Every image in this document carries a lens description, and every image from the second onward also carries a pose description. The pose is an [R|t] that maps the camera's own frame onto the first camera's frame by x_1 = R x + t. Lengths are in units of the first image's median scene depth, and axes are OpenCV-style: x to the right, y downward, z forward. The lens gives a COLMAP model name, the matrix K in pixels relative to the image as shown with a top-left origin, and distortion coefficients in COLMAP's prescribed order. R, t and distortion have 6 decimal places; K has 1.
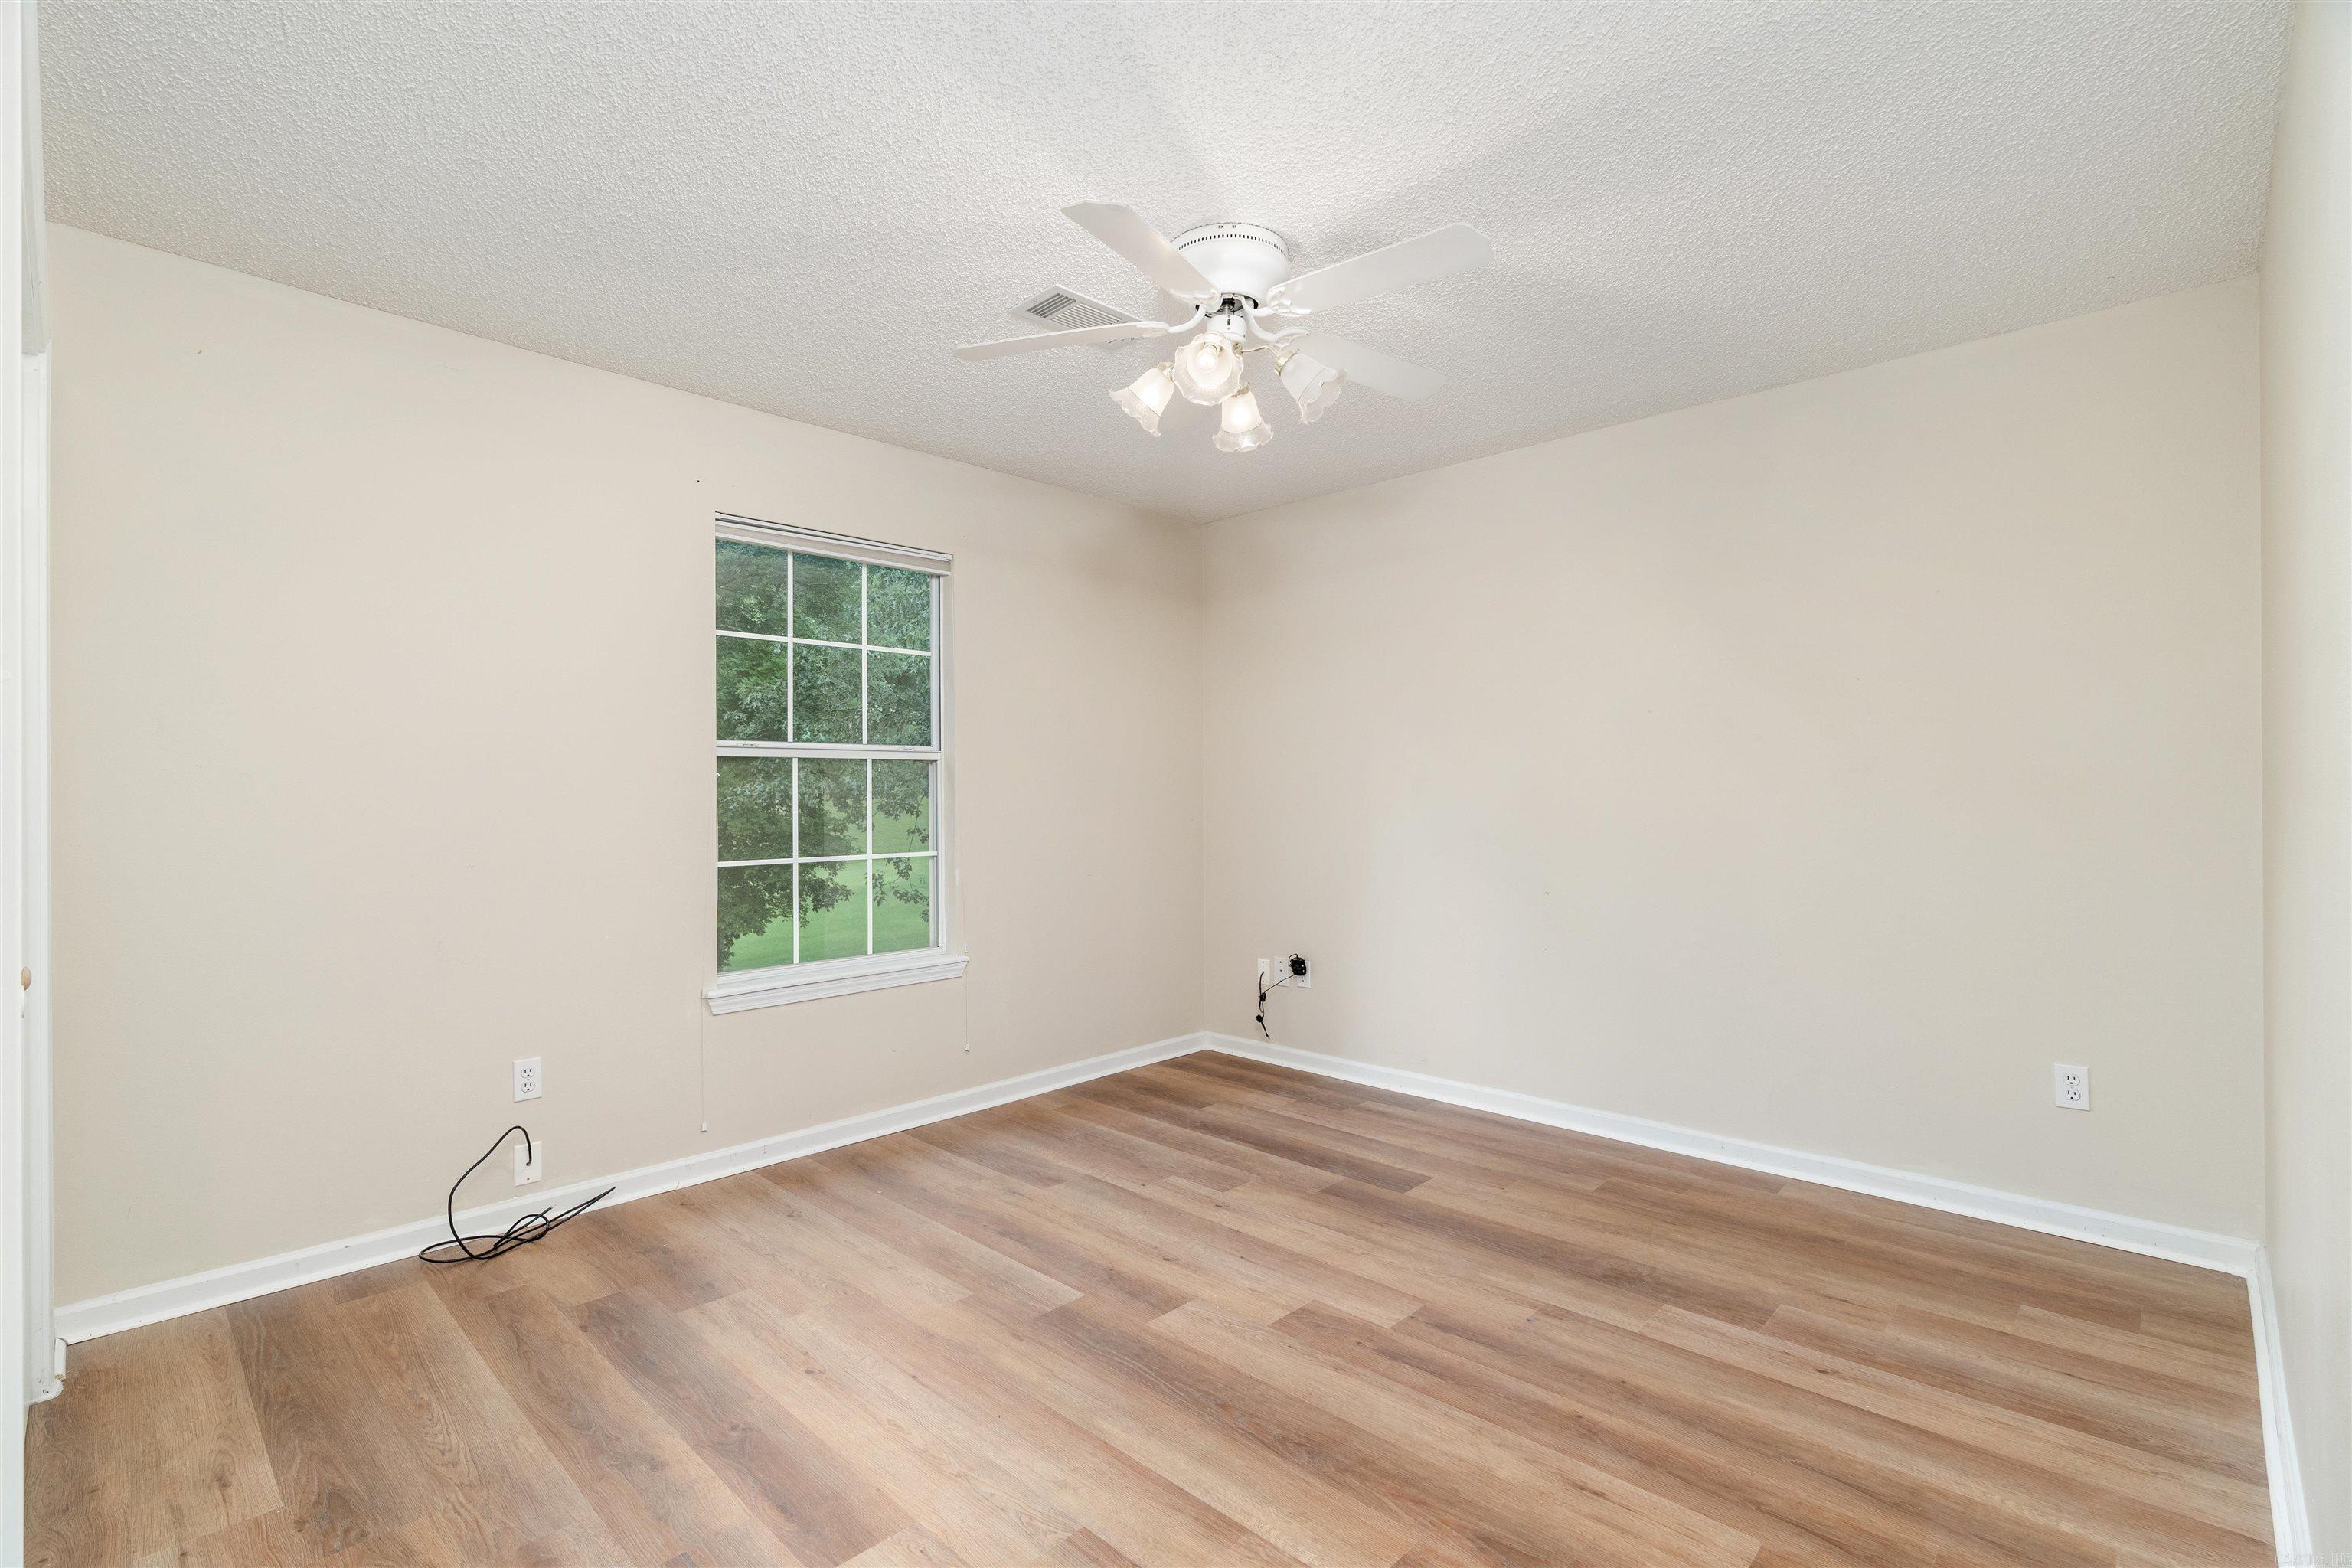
lens RADIAL K [[1069.5, 0, 1169.2], [0, 1069.5, 791.1], [0, 0, 1]] dist [0.001643, 0.000156]
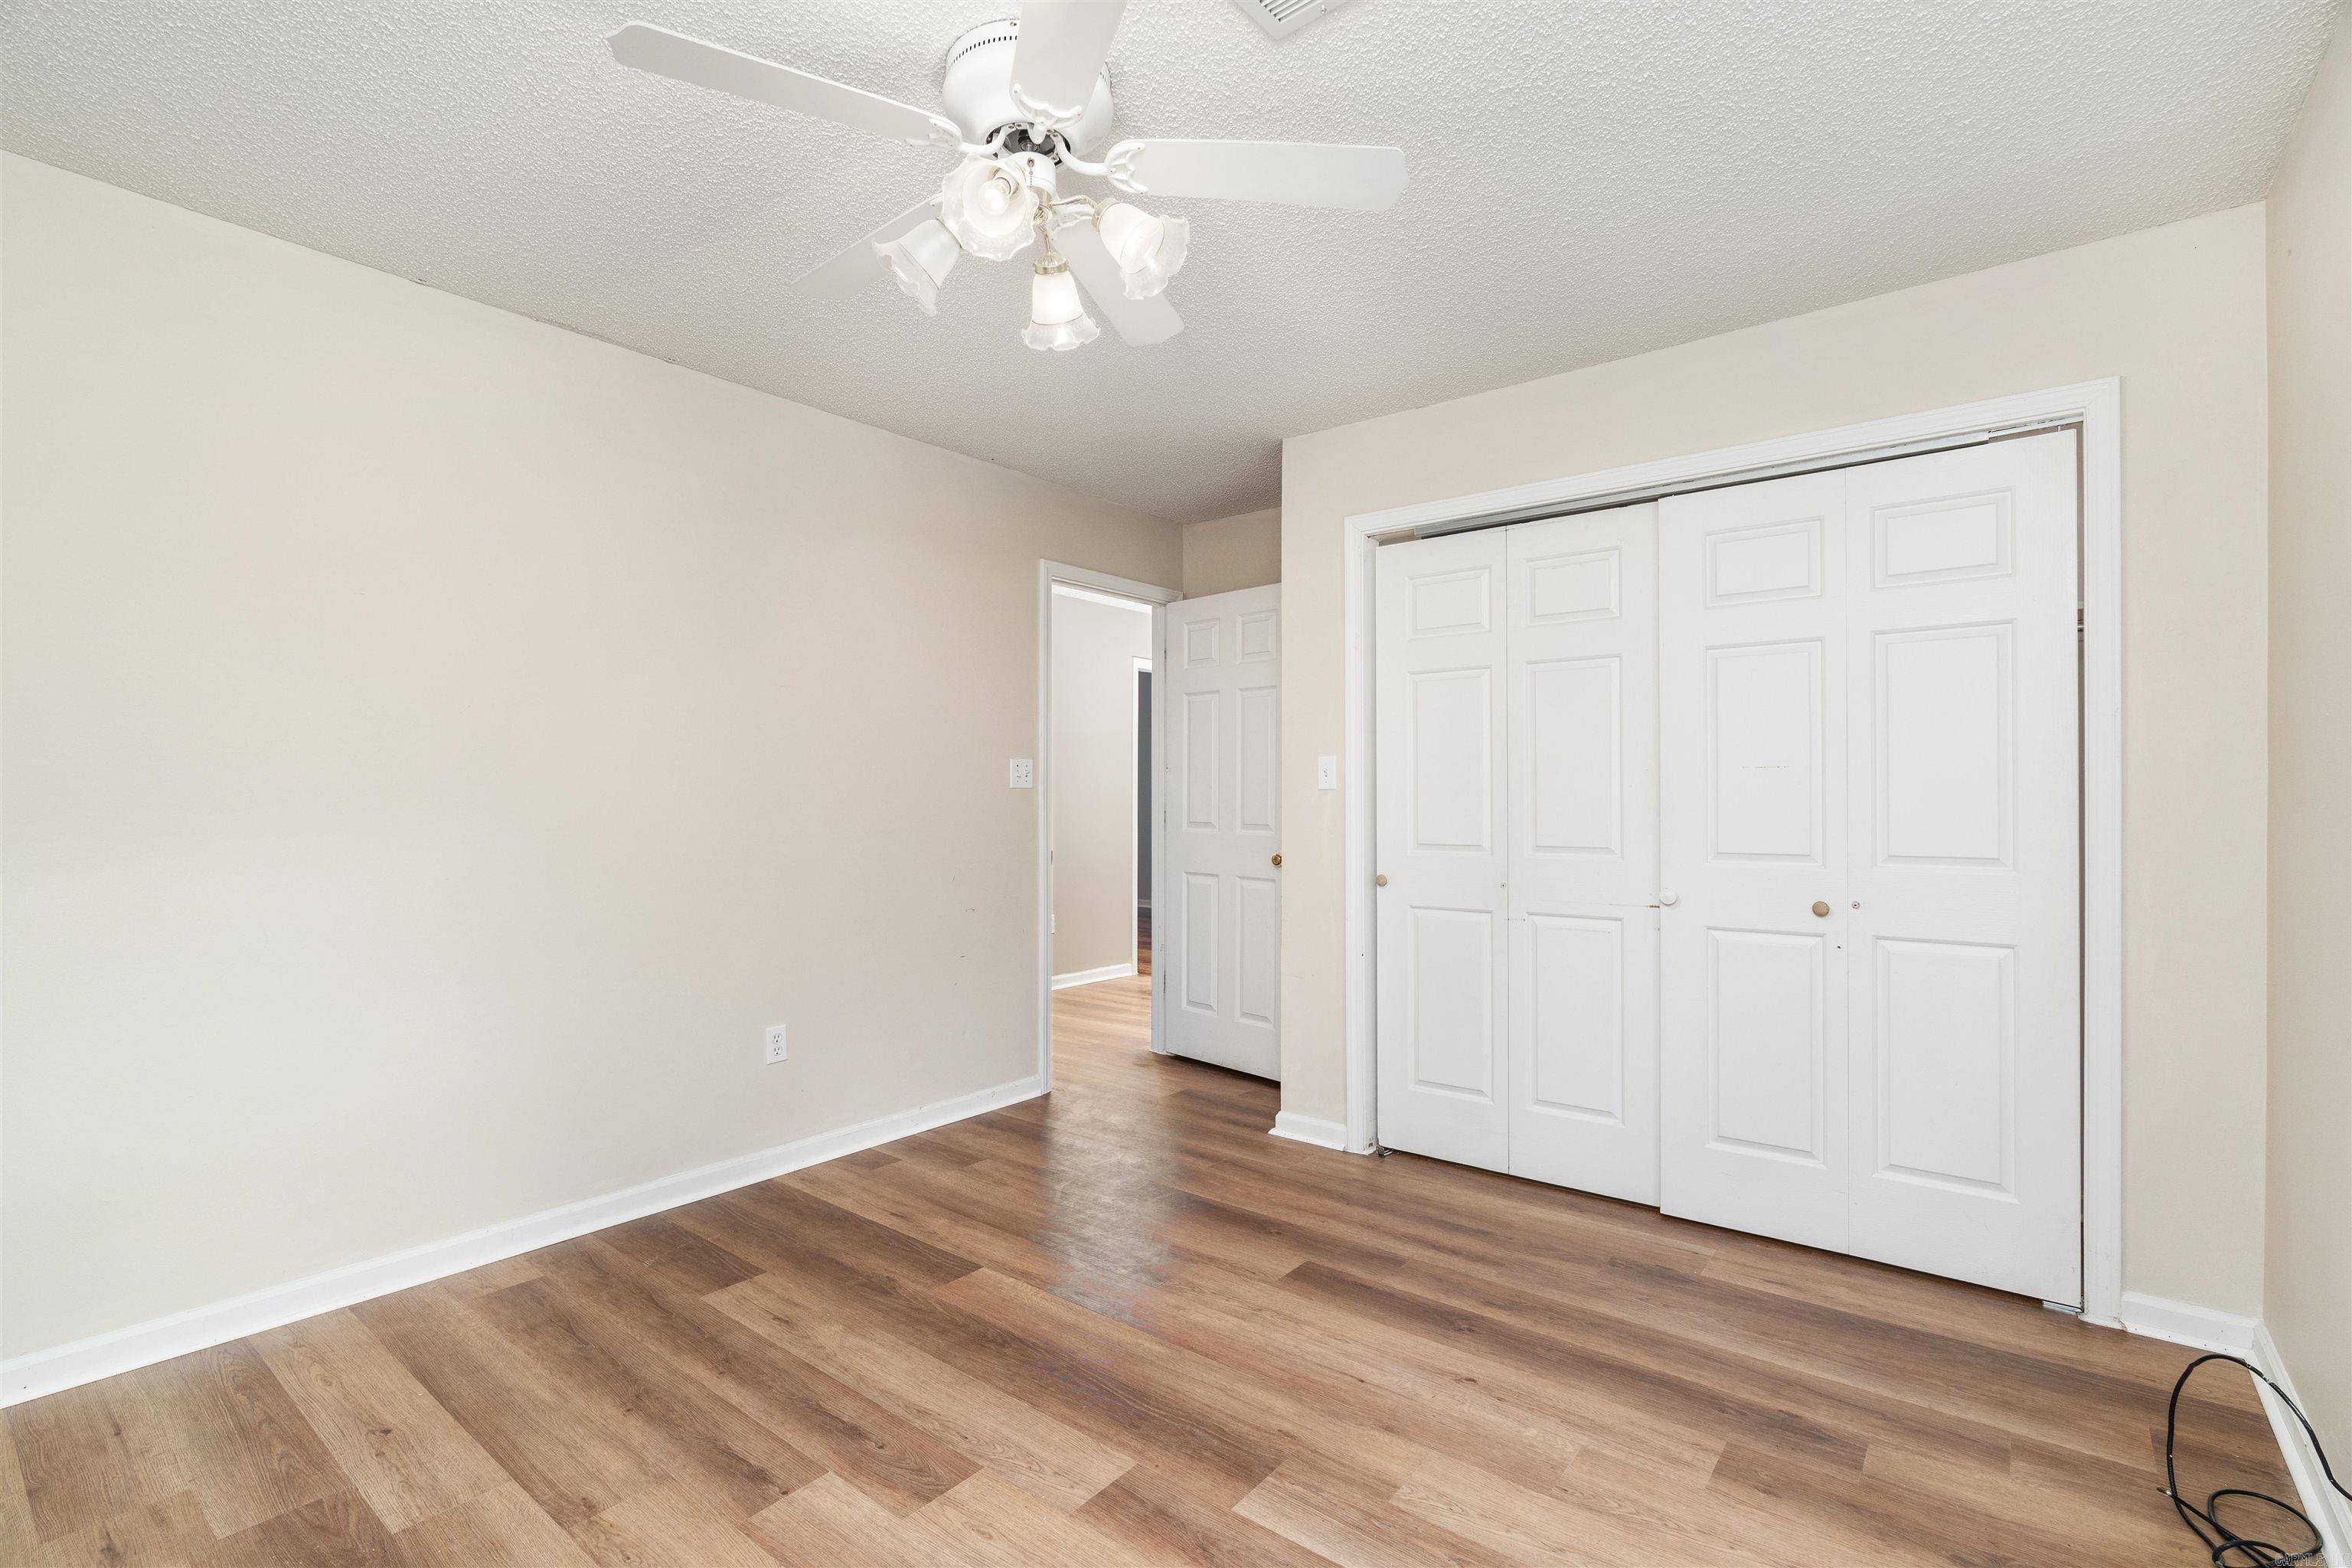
lens RADIAL K [[1069.5, 0, 1175.2], [0, 1069.5, 789.7], [0, 0, 1]] dist [0.001643, 0.000156]
pose [[-0.995182, 0.004391, -0.097947, 0.028420], [0.005078, 0.999964, -0.006765, 0.004919], [0.097913, -0.007230, -0.995169, 1.954465]]
